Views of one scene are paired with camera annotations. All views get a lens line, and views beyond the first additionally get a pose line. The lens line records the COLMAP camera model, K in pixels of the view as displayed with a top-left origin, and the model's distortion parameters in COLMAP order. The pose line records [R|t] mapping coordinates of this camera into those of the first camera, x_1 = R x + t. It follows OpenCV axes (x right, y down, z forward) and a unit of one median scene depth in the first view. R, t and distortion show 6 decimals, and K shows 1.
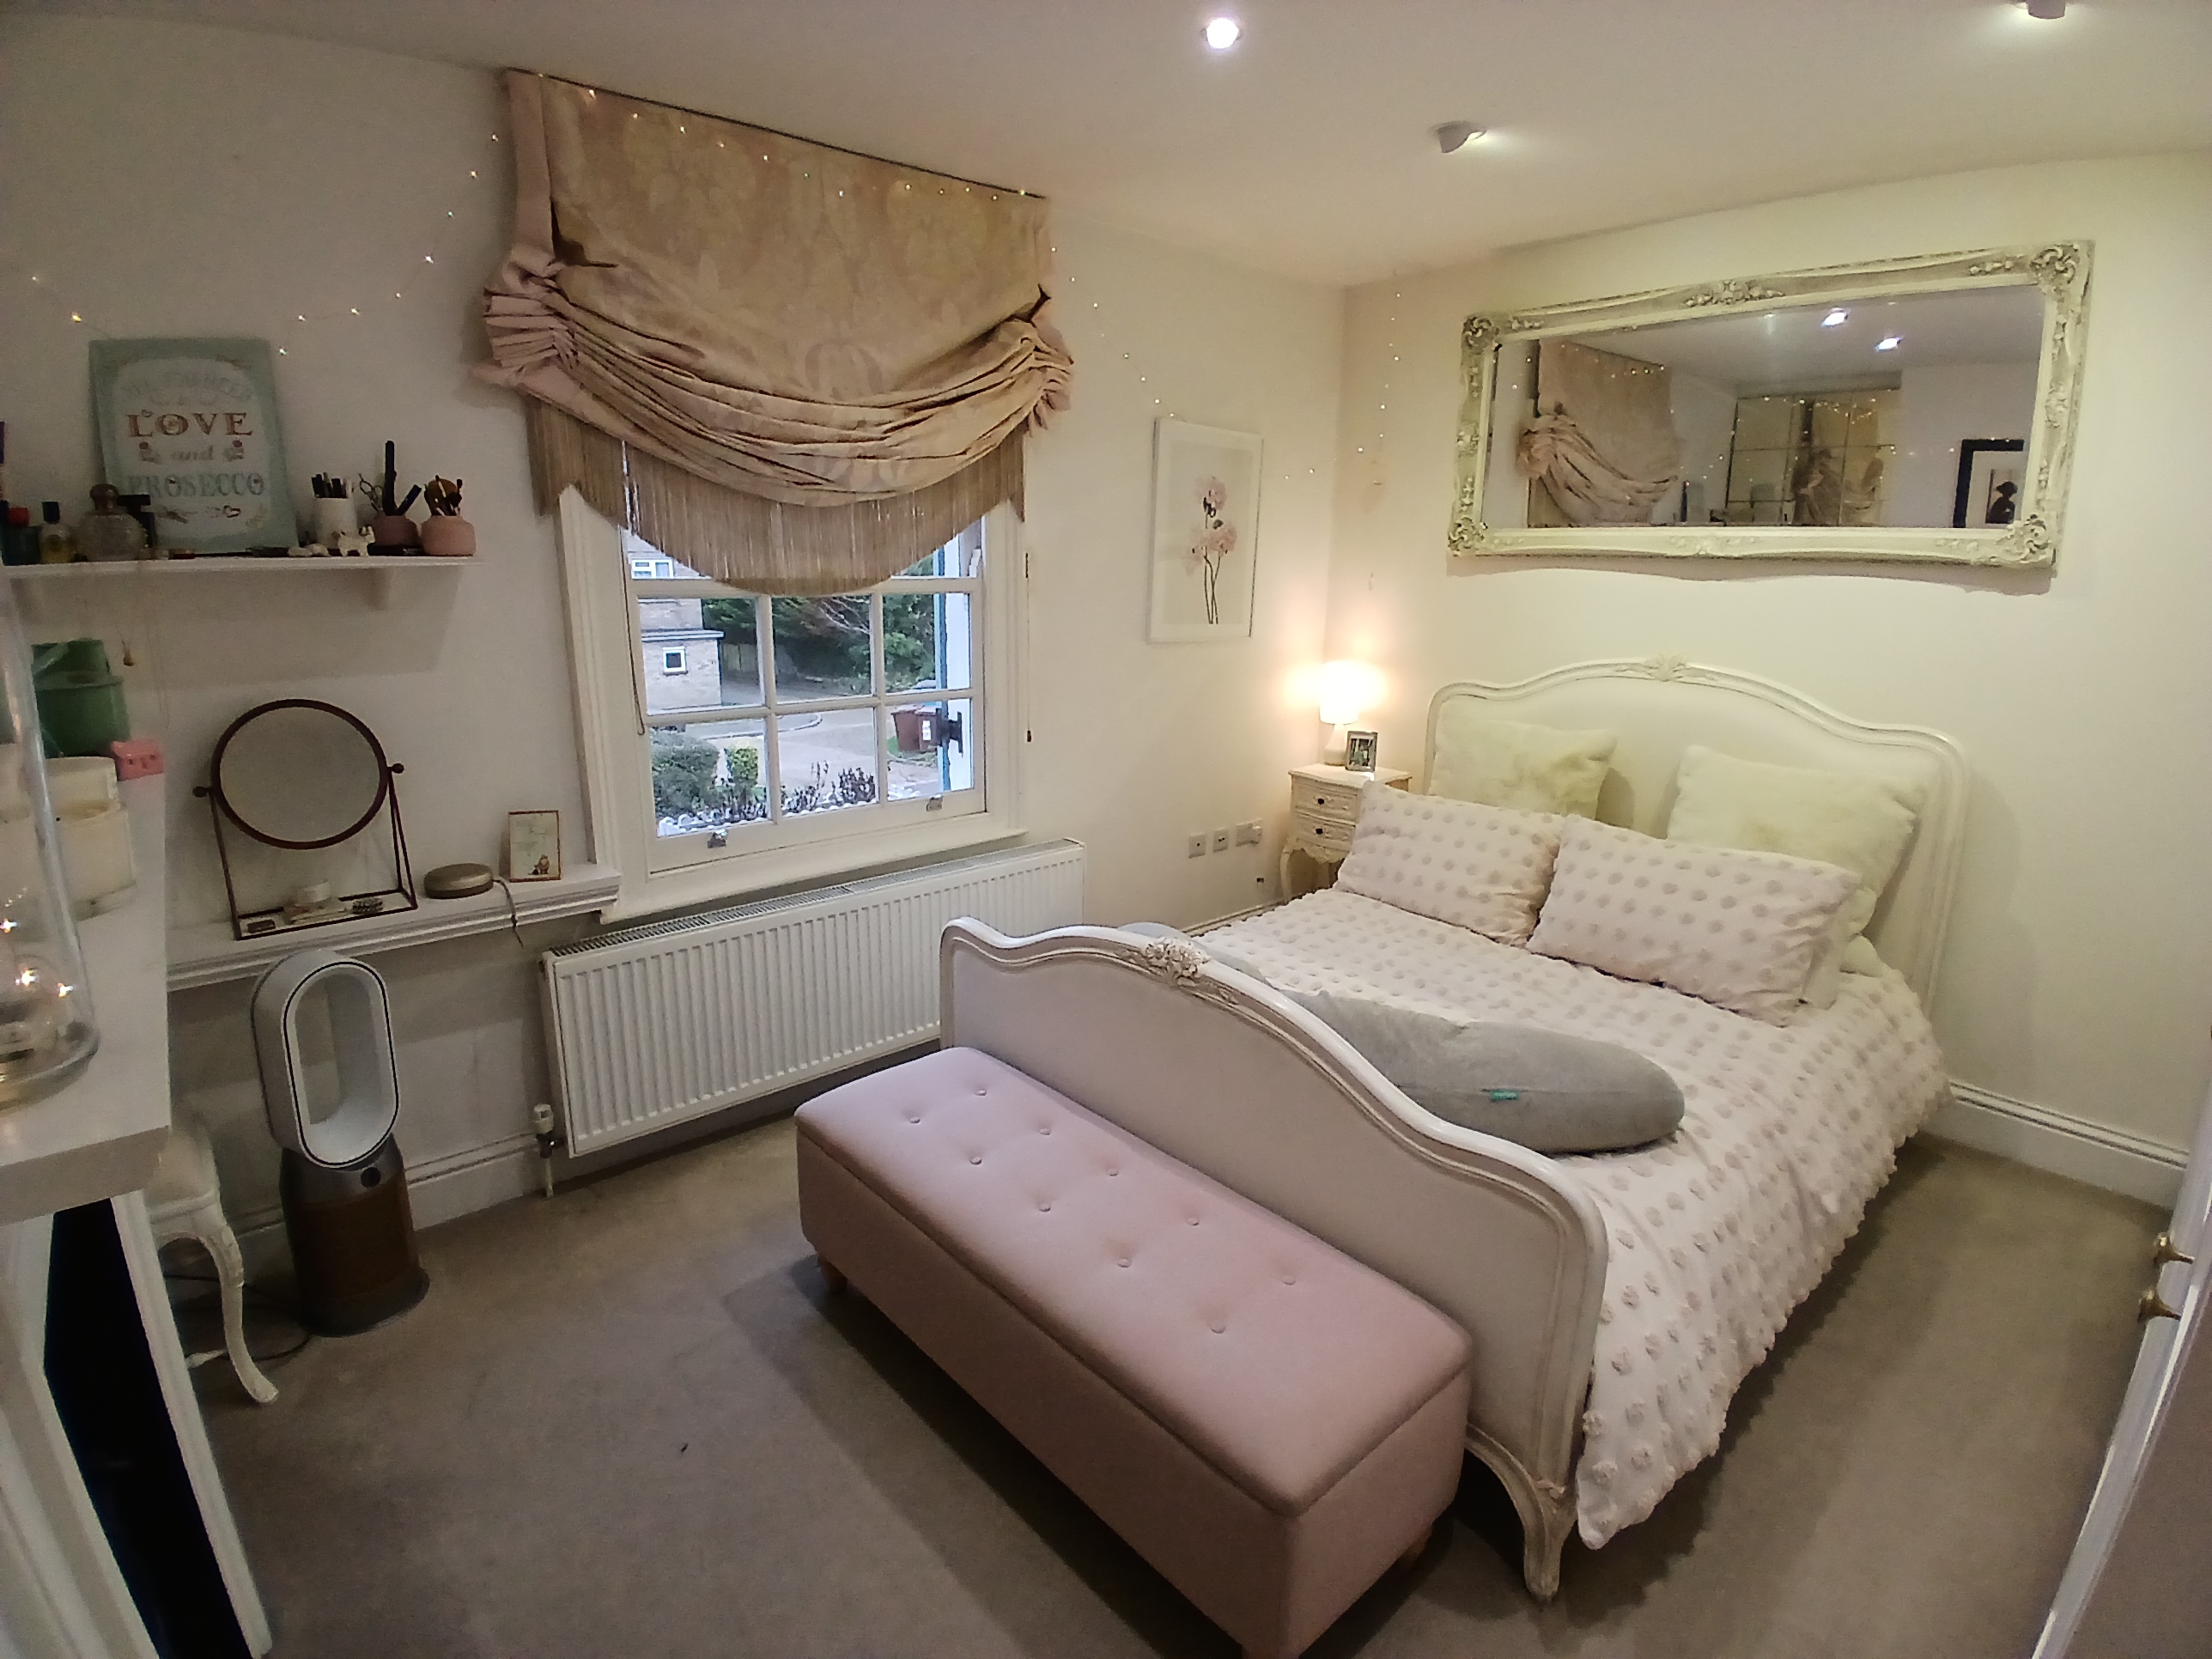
lens RADIAL K [[1084.5, 0, 1130.5], [0, 1084.5, 816.4], [0, 0, 1]] dist [0.000654, -0.044439]
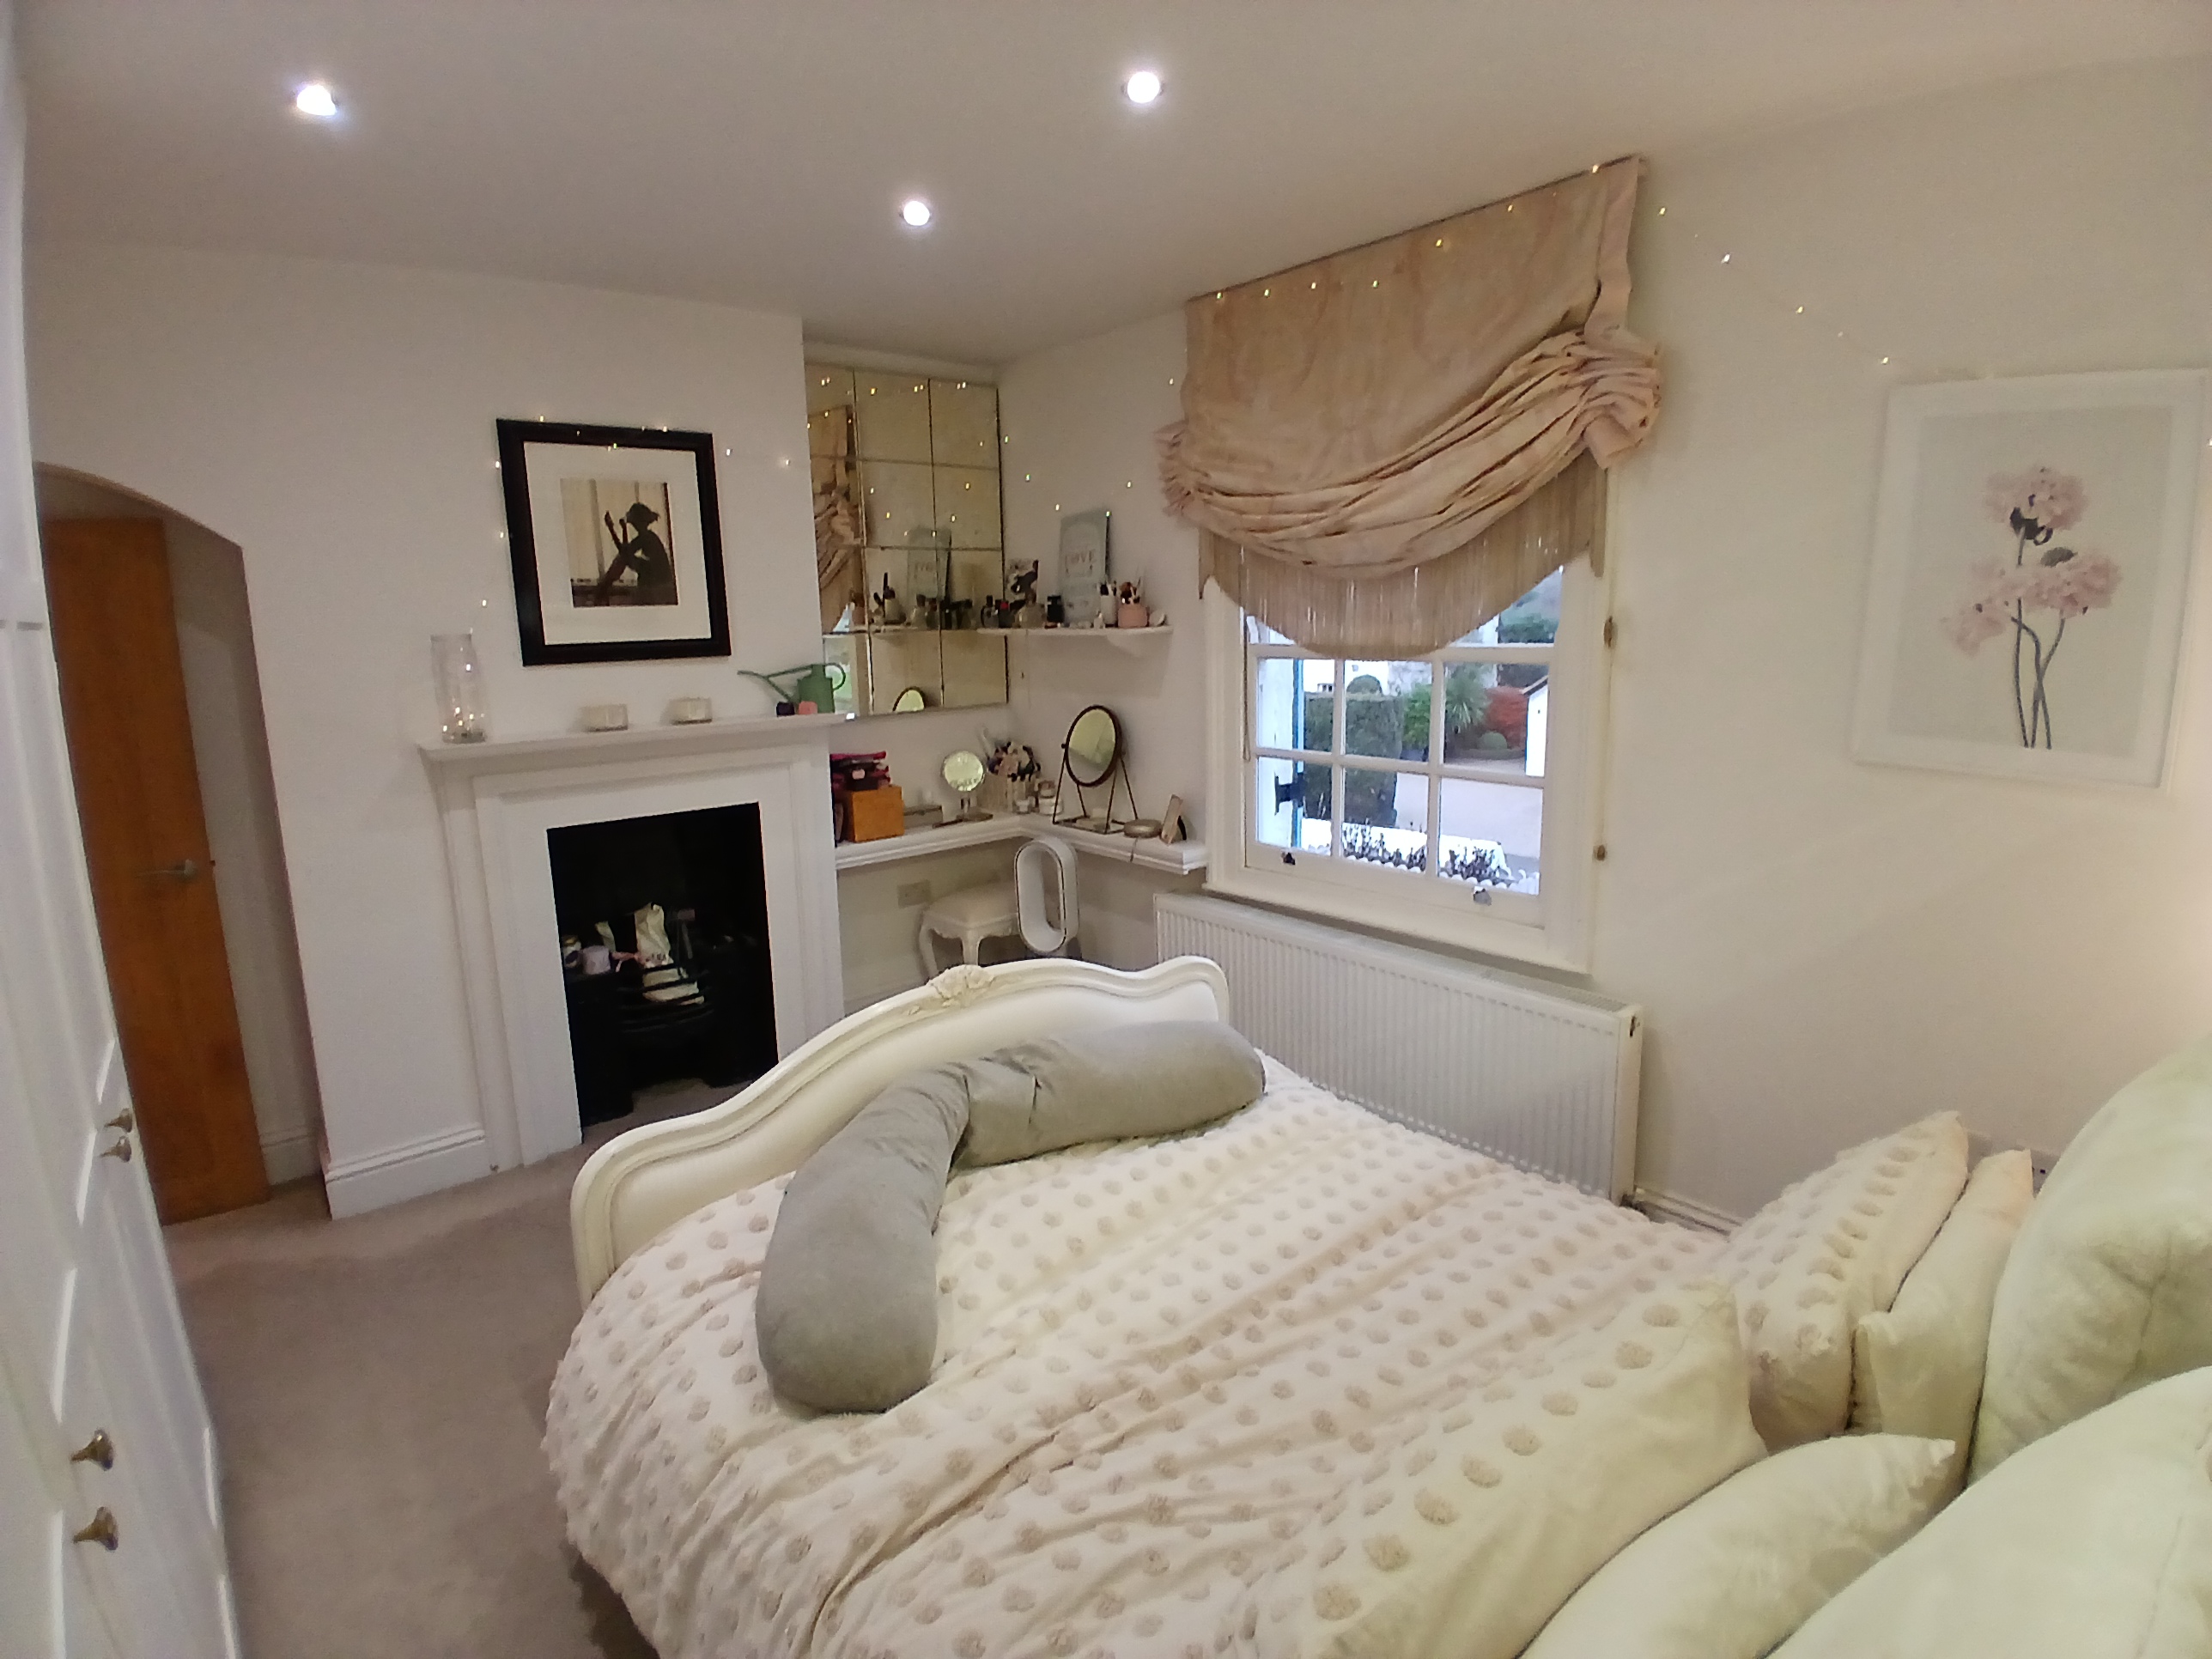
lens RADIAL K [[1084.5, 0, 1130.5], [0, 1084.5, 816.4], [0, 0, 1]] dist [0.000654, -0.044439]
pose [[-0.011503, 0.167120, -0.985869, 0.703906], [-0.220598, 0.961219, 0.165516, -0.161578], [0.975297, 0.219385, 0.025809, 0.691988]]
